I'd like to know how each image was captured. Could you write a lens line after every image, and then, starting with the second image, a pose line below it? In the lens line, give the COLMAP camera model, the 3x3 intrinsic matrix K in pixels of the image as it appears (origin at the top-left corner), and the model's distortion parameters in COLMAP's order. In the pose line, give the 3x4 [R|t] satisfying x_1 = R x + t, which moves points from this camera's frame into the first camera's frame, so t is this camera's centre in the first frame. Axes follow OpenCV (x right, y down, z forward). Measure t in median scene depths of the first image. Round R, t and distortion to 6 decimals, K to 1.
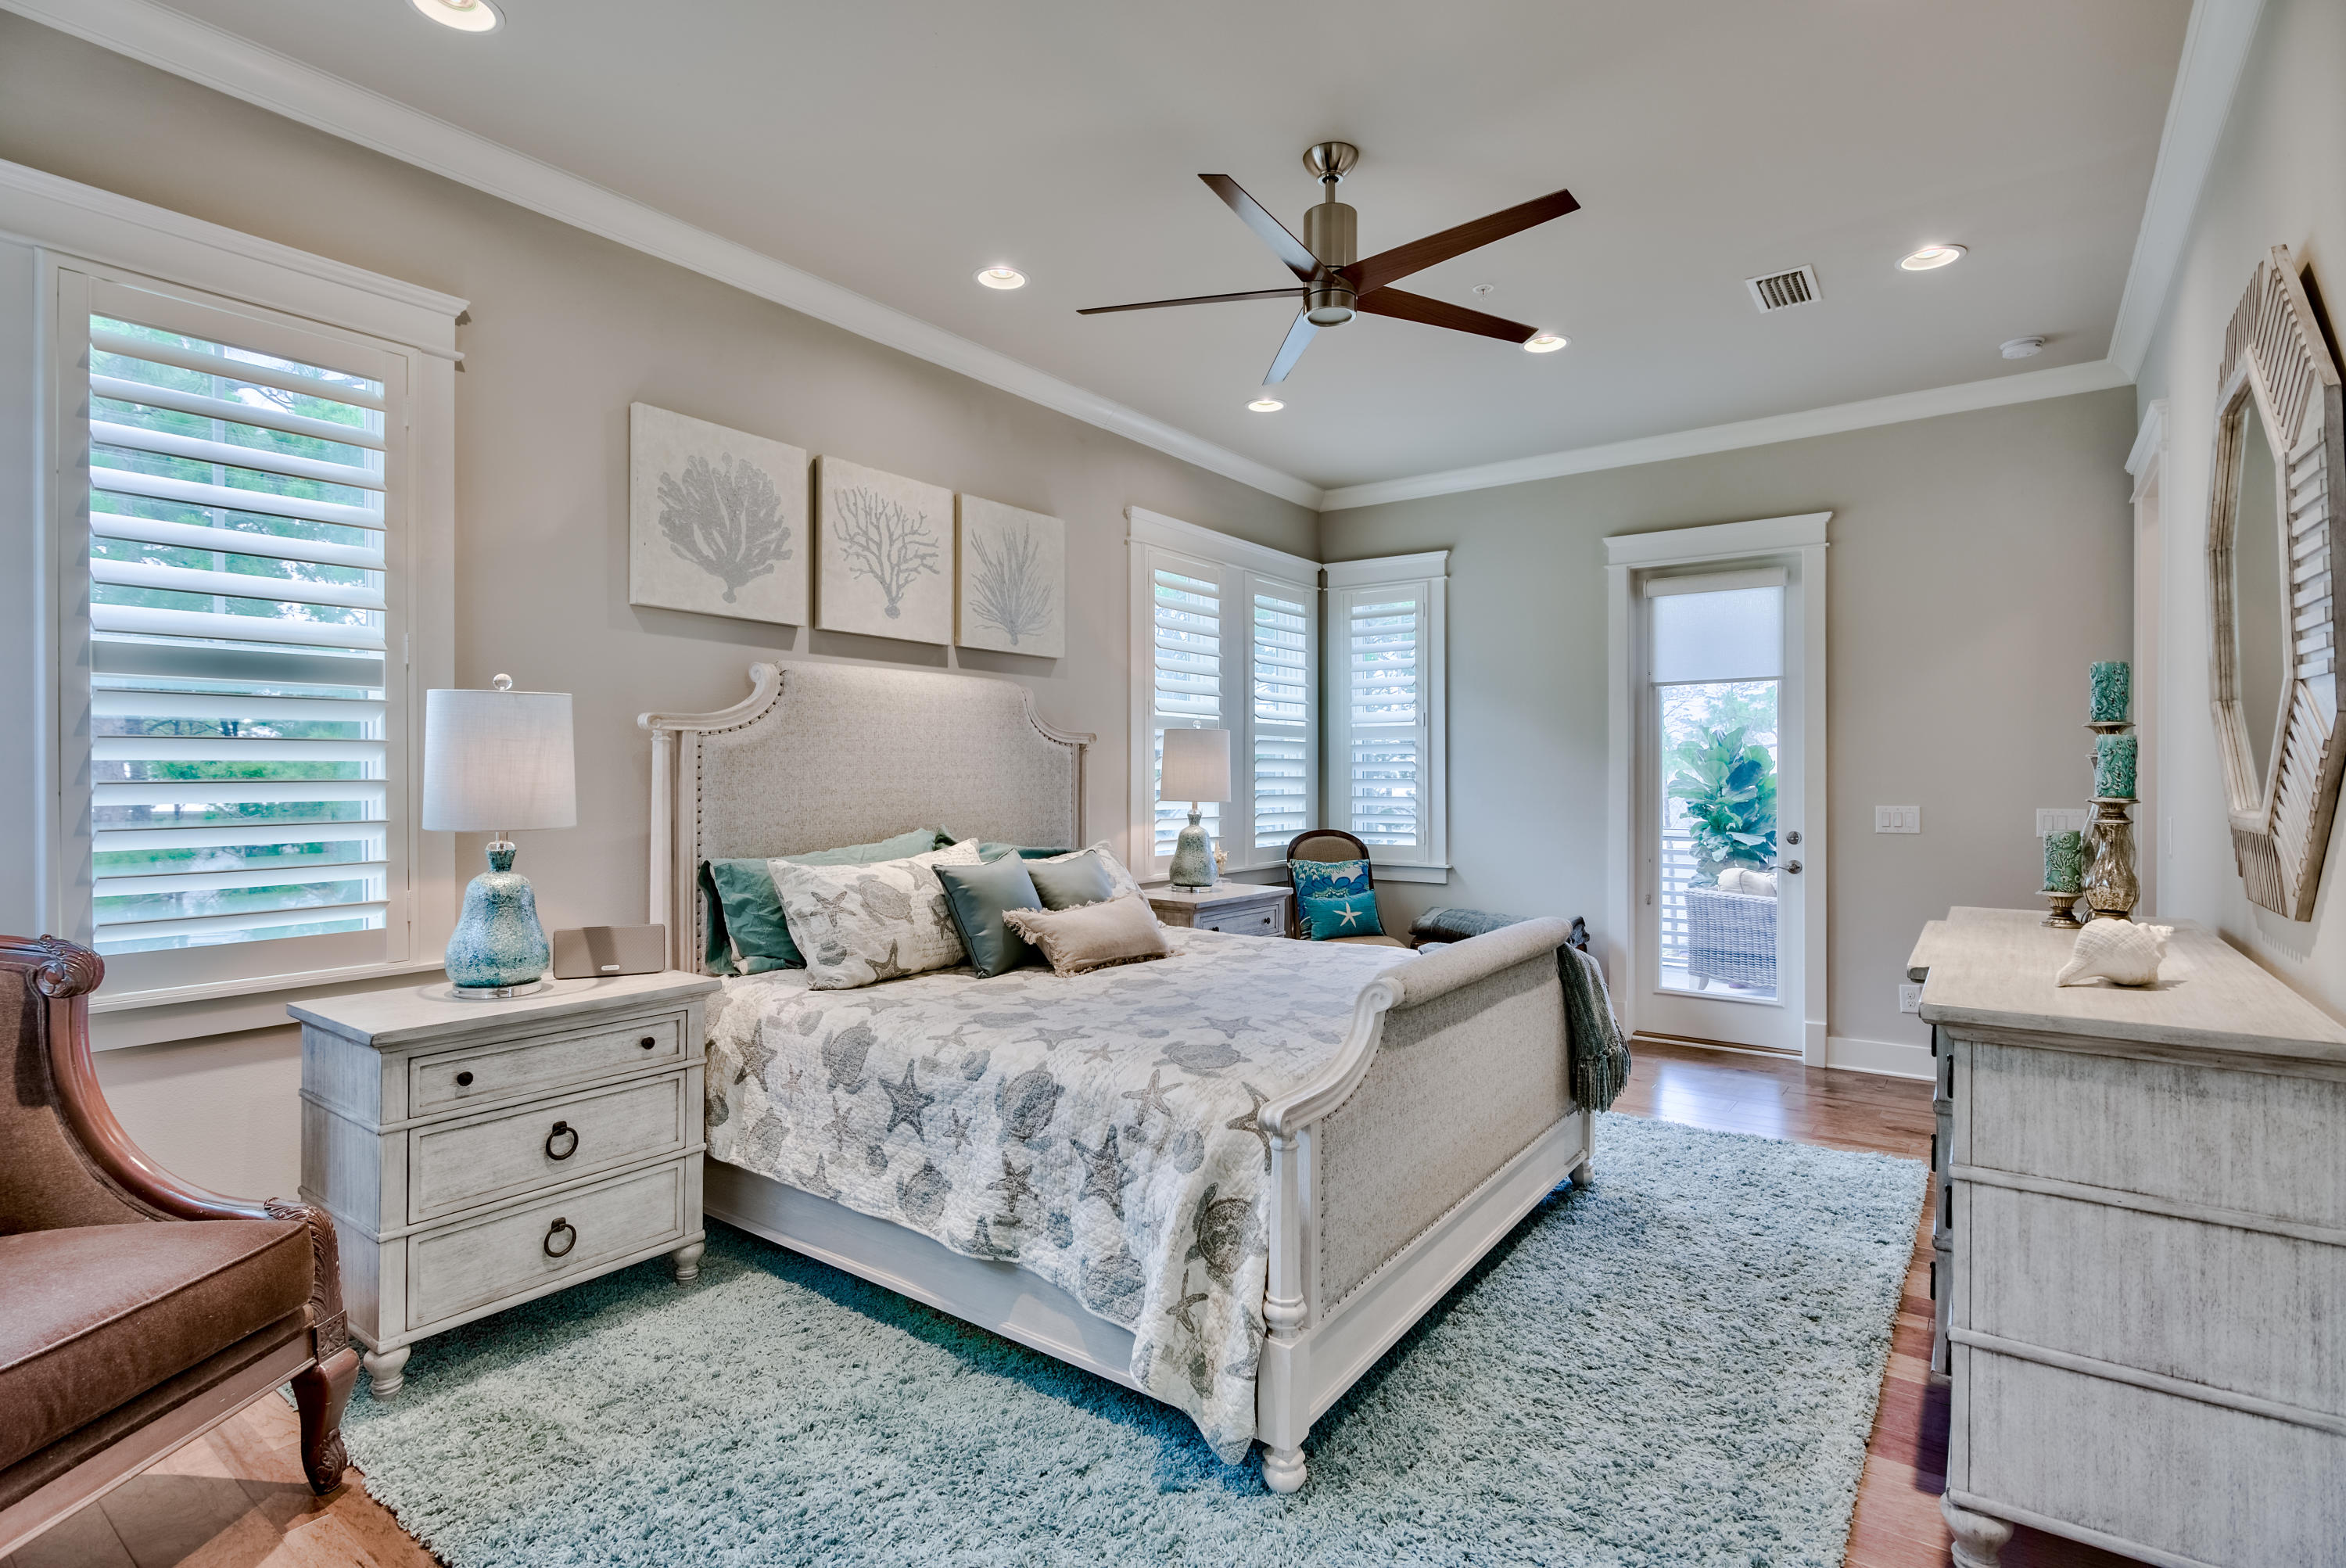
lens RADIAL K [[1114.0, 0, 1186.8], [0, 1114.0, 790.2], [0, 0, 1]] dist [-0.002137, -0.000680]
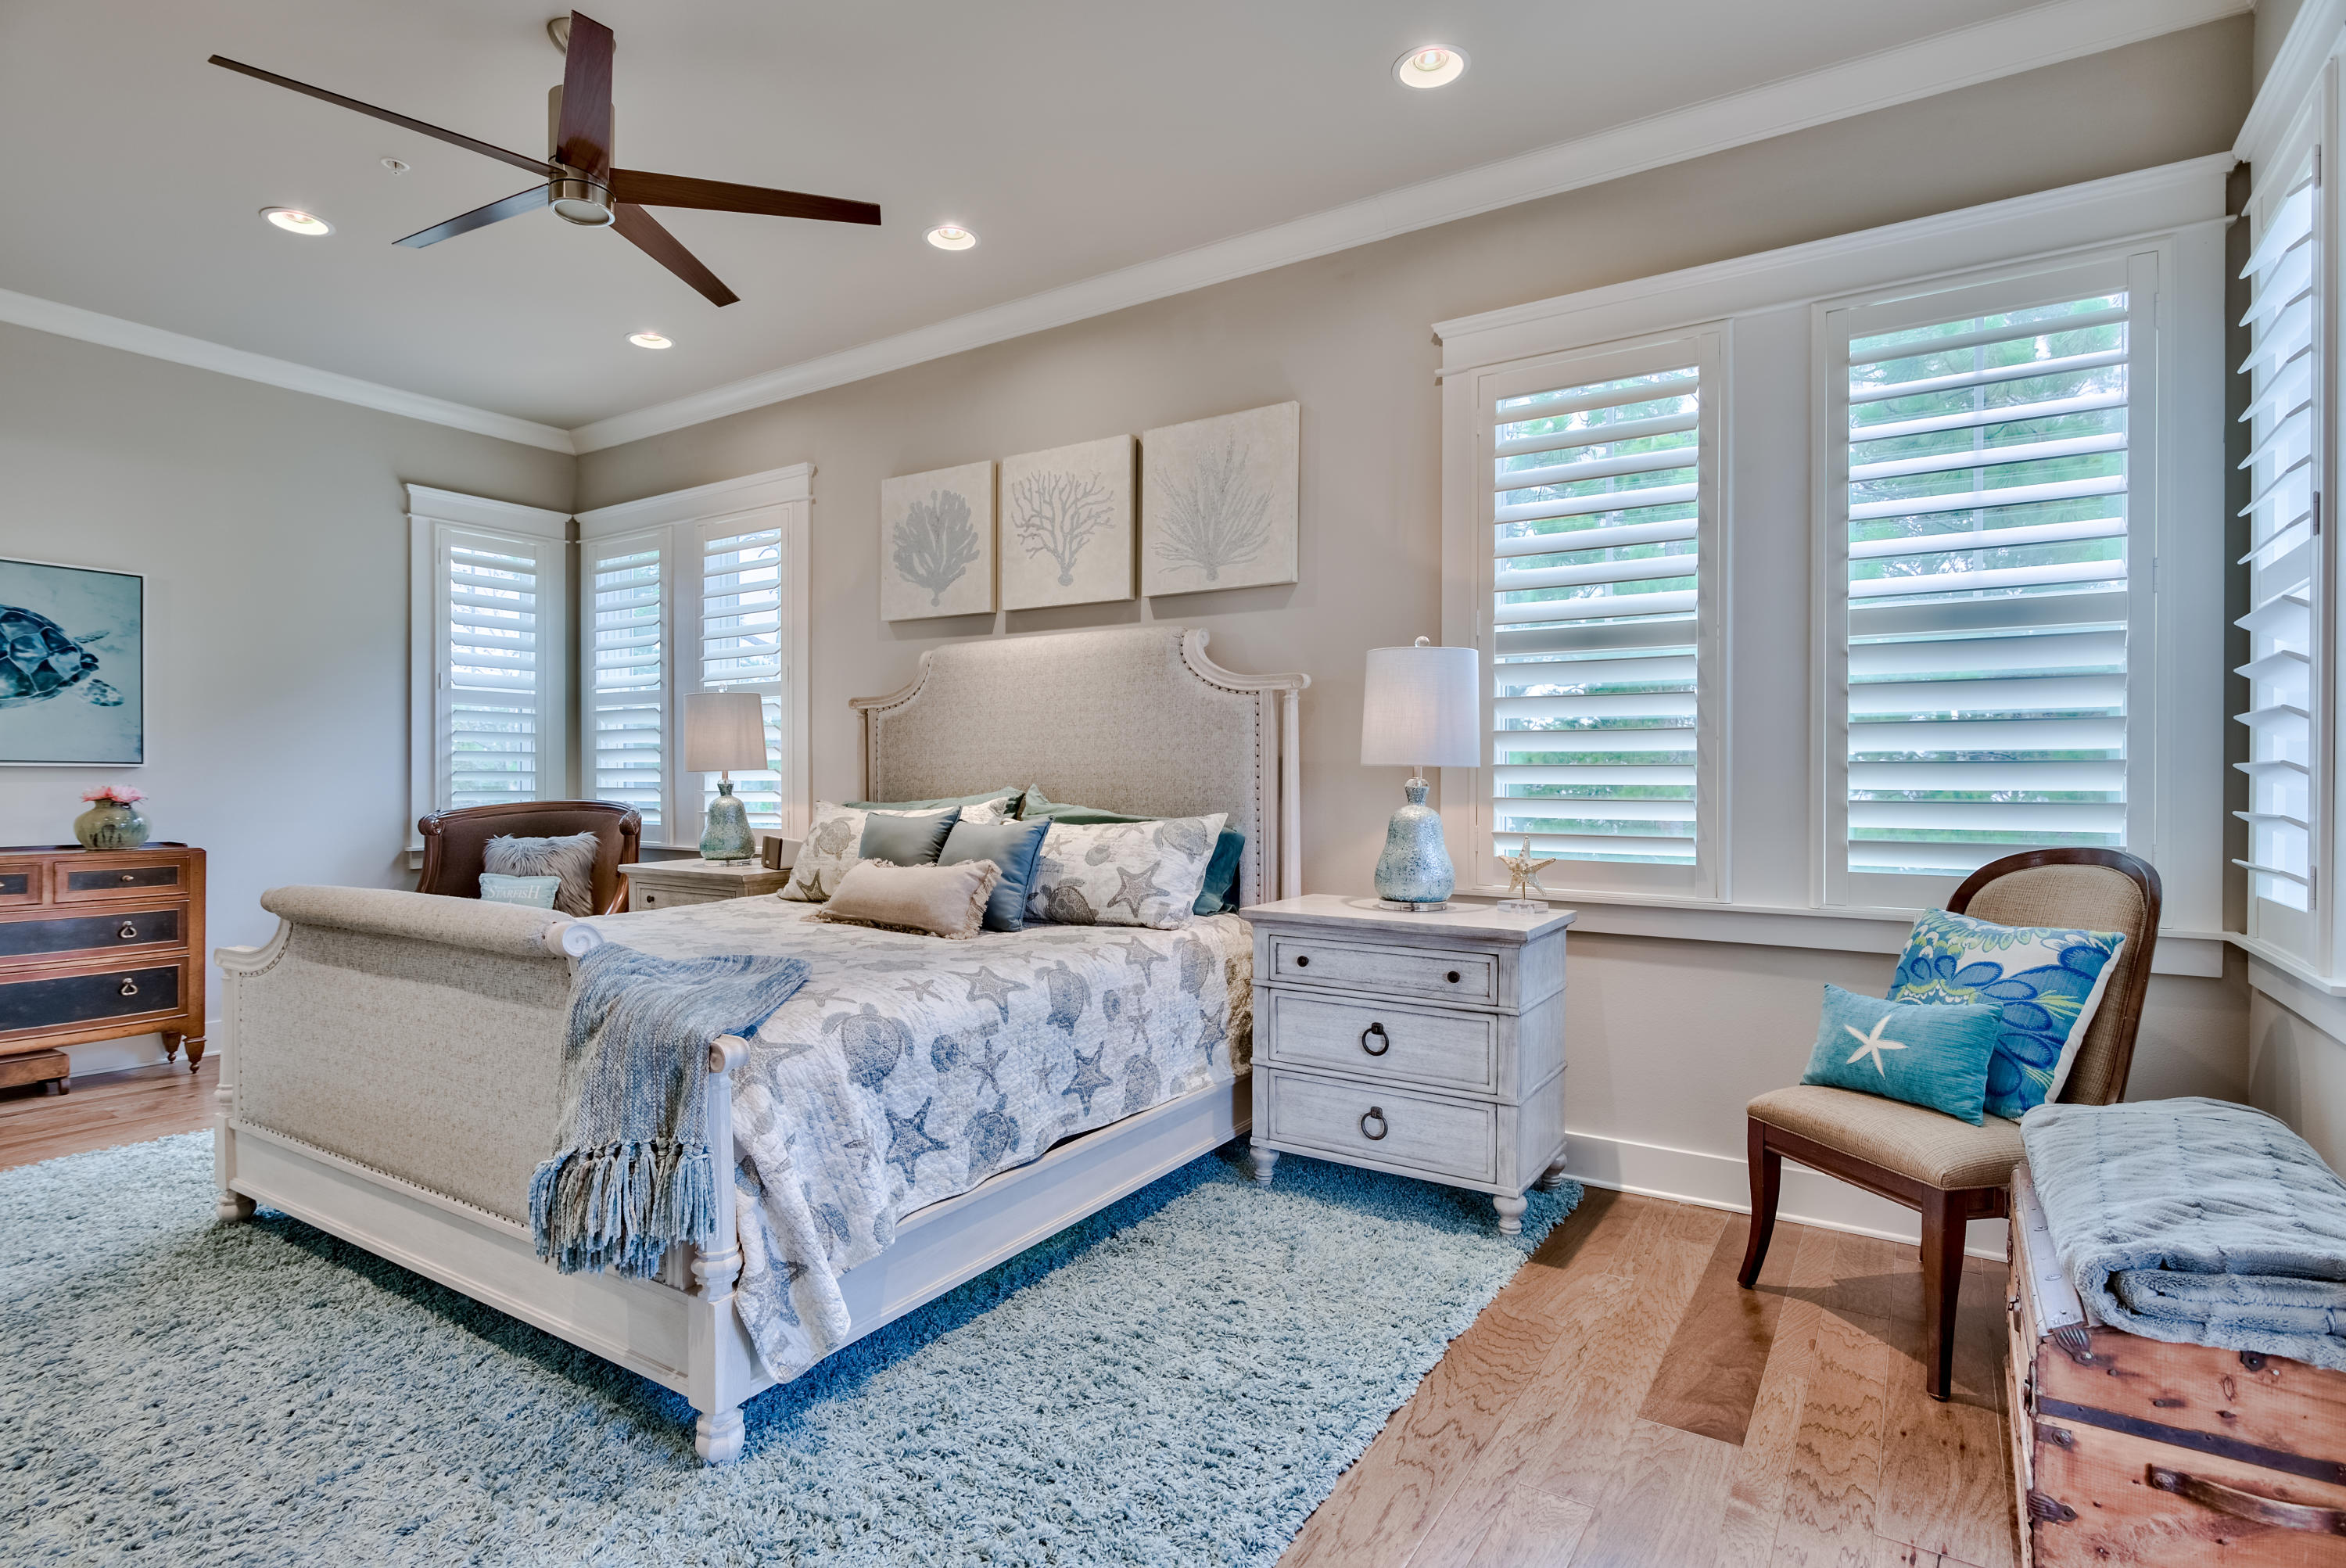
lens RADIAL K [[1174.6, 0, 1174.4], [0, 1174.6, 791.3], [0, 0, 1]] dist [-0.003099, -0.000659]
pose [[0.050004, 0.031136, -0.998264, 0.875108], [-0.002747, 0.999514, 0.031038, 0.003426], [0.998745, 0.001190, 0.050065, 1.086010]]
